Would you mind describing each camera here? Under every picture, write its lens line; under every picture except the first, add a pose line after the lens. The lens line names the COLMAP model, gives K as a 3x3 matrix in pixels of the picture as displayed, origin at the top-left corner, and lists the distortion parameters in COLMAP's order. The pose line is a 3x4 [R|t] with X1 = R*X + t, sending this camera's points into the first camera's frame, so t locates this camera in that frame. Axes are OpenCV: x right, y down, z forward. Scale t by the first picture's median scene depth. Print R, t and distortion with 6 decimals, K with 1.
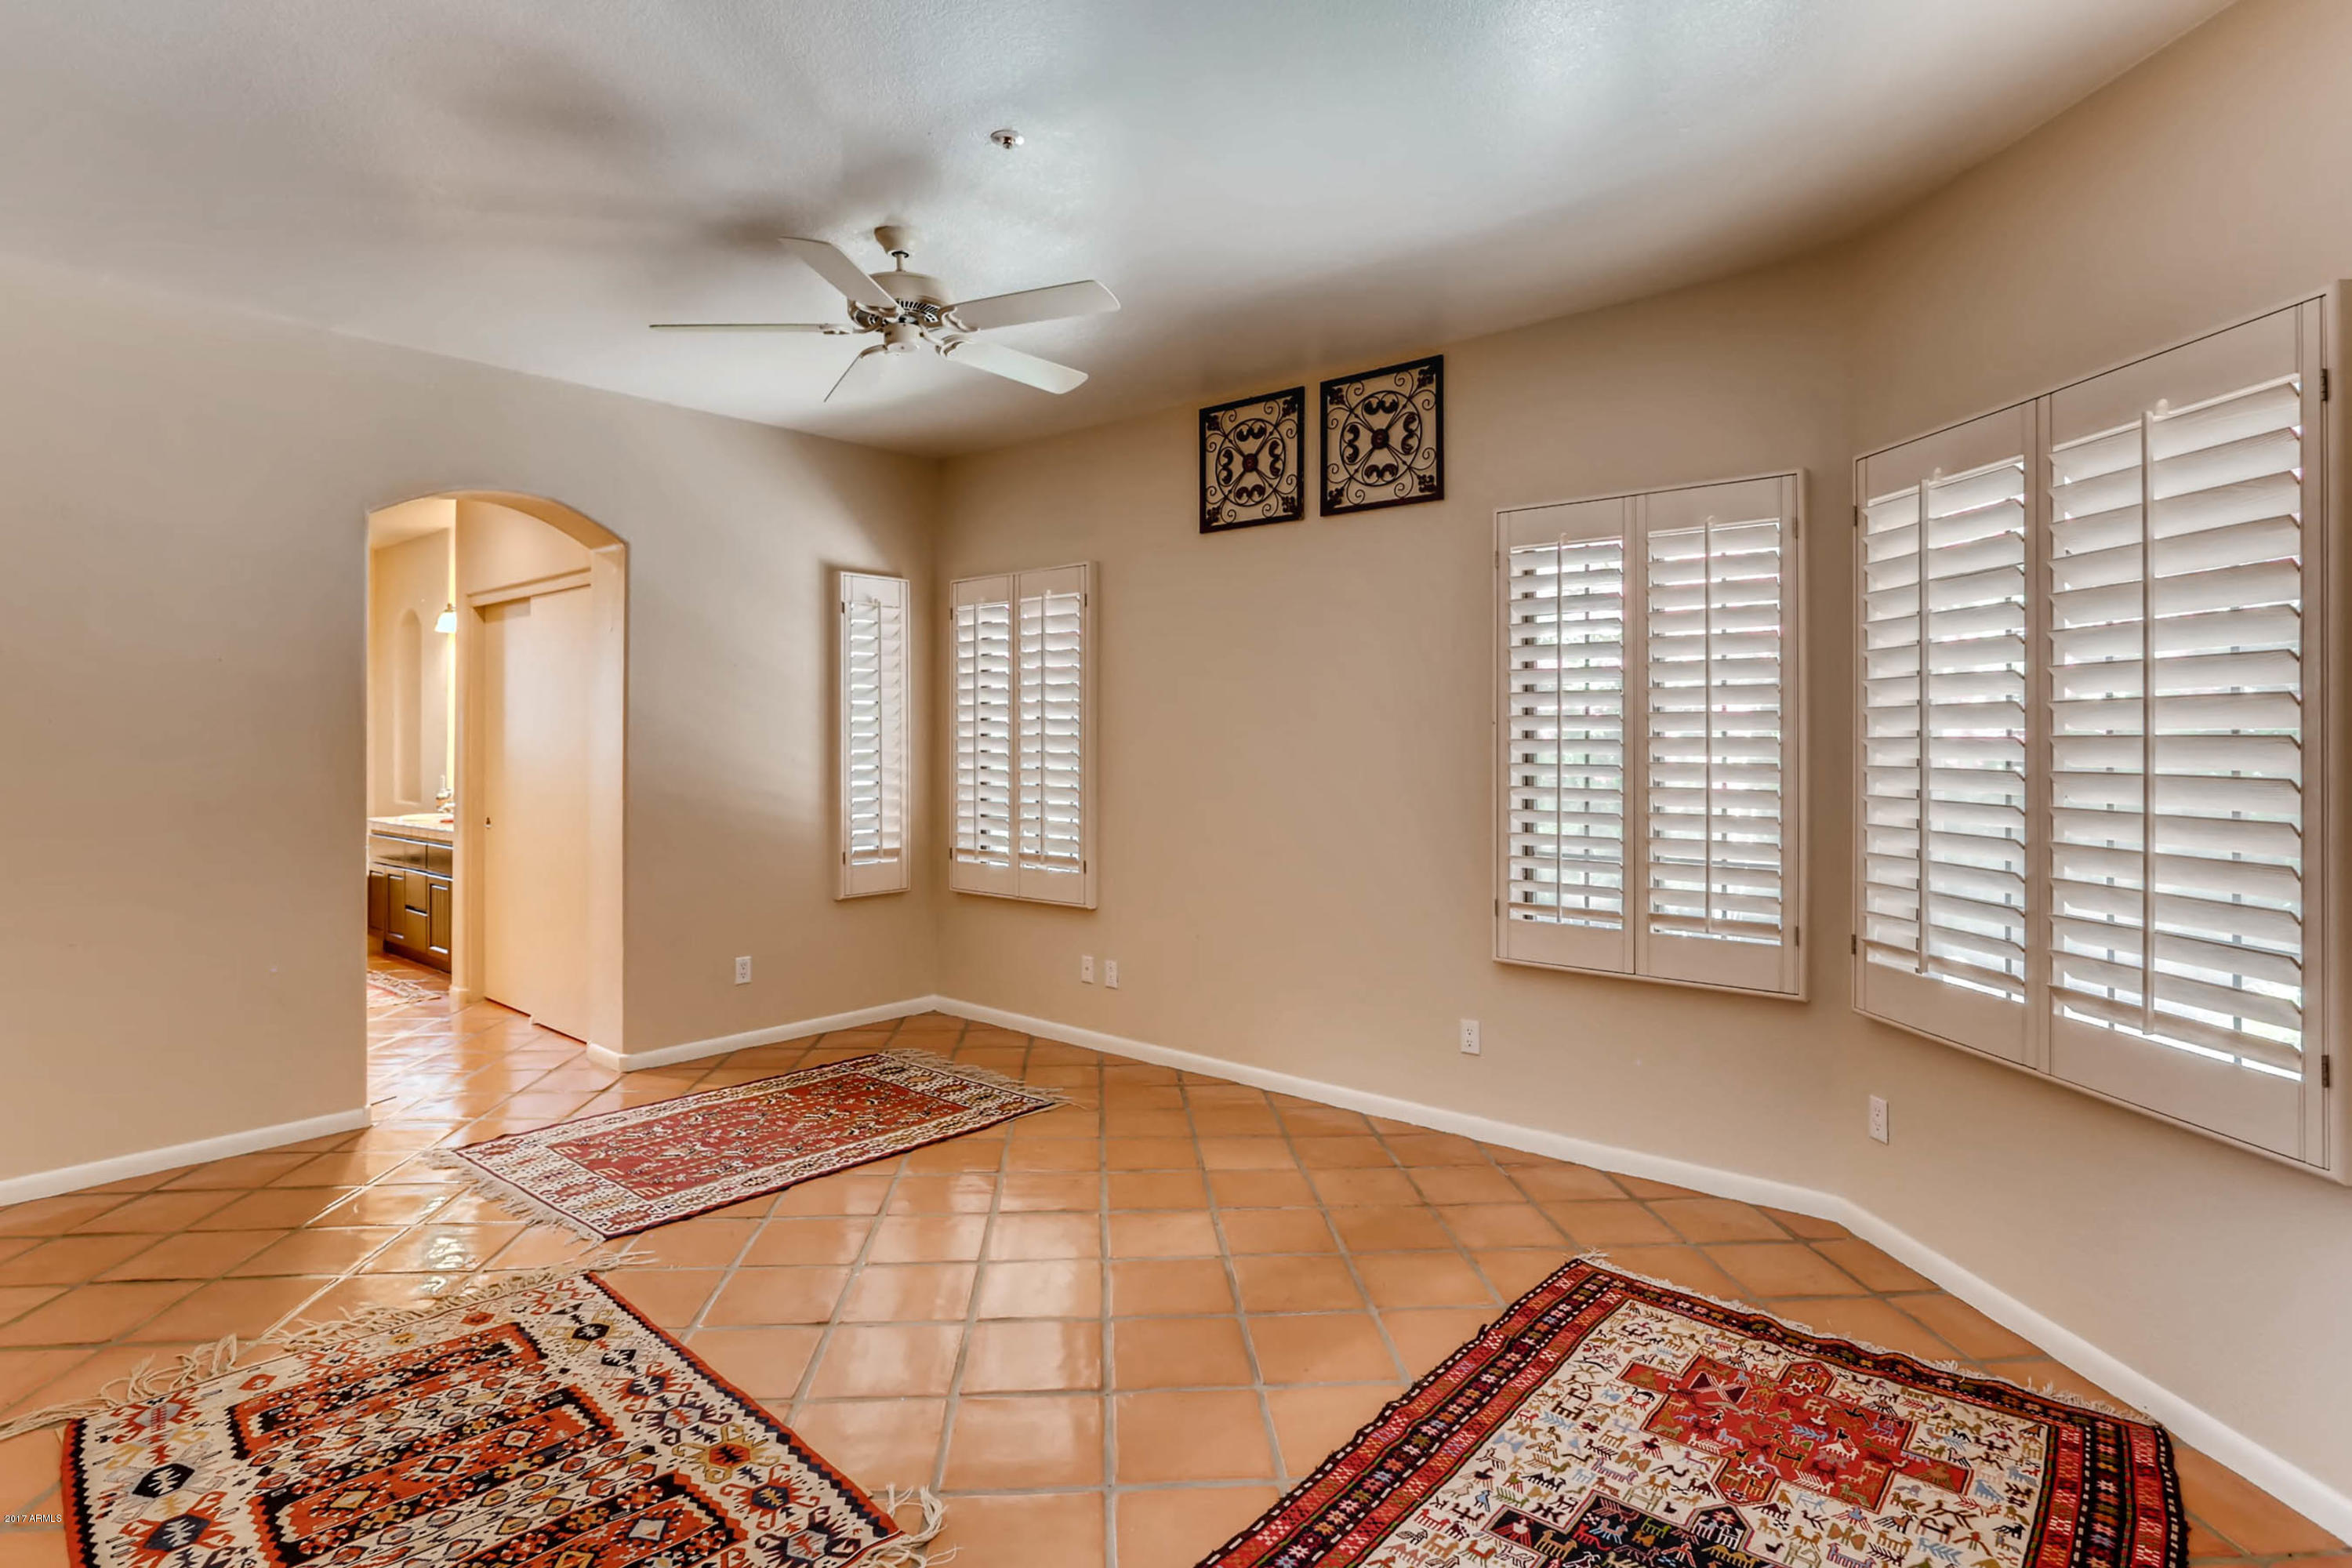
lens RADIAL K [[1192.4, 0, 1185.8], [0, 1192.4, 731.6], [0, 0, 1]] dist [-0.015387, 0.001337]
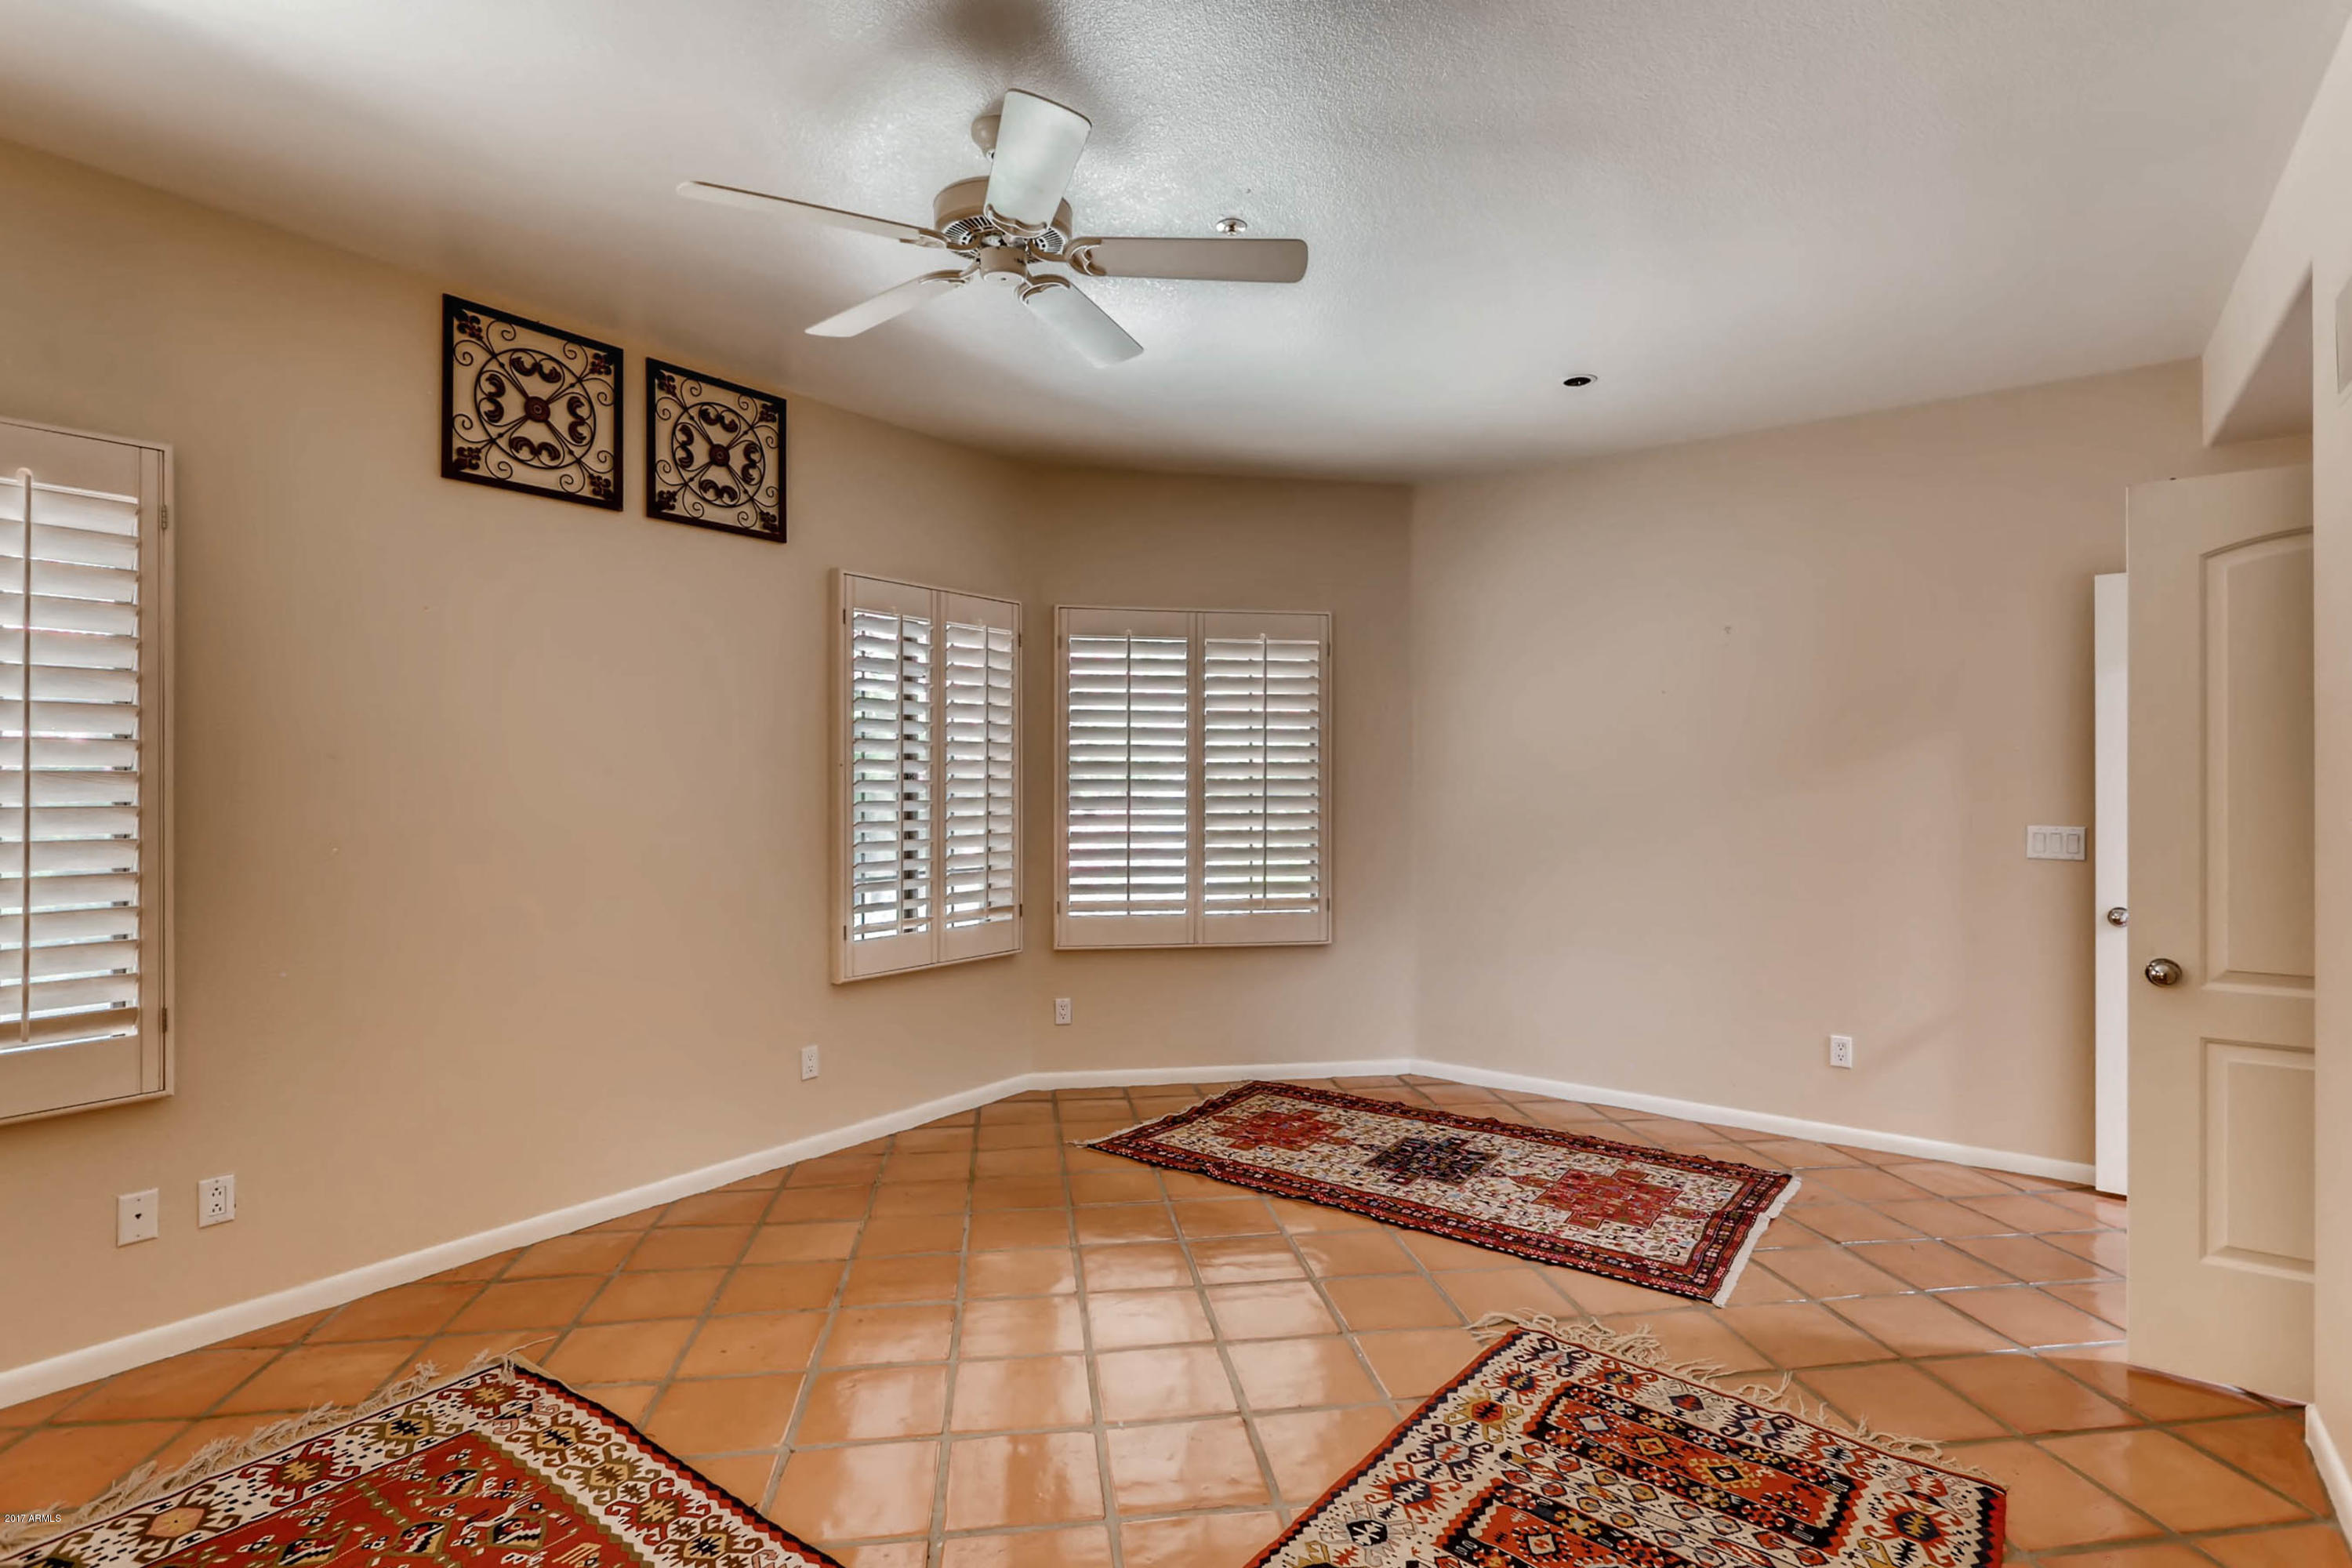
lens RADIAL K [[1136.8, 0, 1180.8], [0, 1136.8, 785.5], [0, 0, 1]] dist [-0.009026, 0.002429]
pose [[-0.067731, -0.007938, 0.997672, -1.137568], [-0.012287, 0.999899, 0.007122, -0.000854], [-0.997628, -0.011776, -0.067822, 1.074254]]
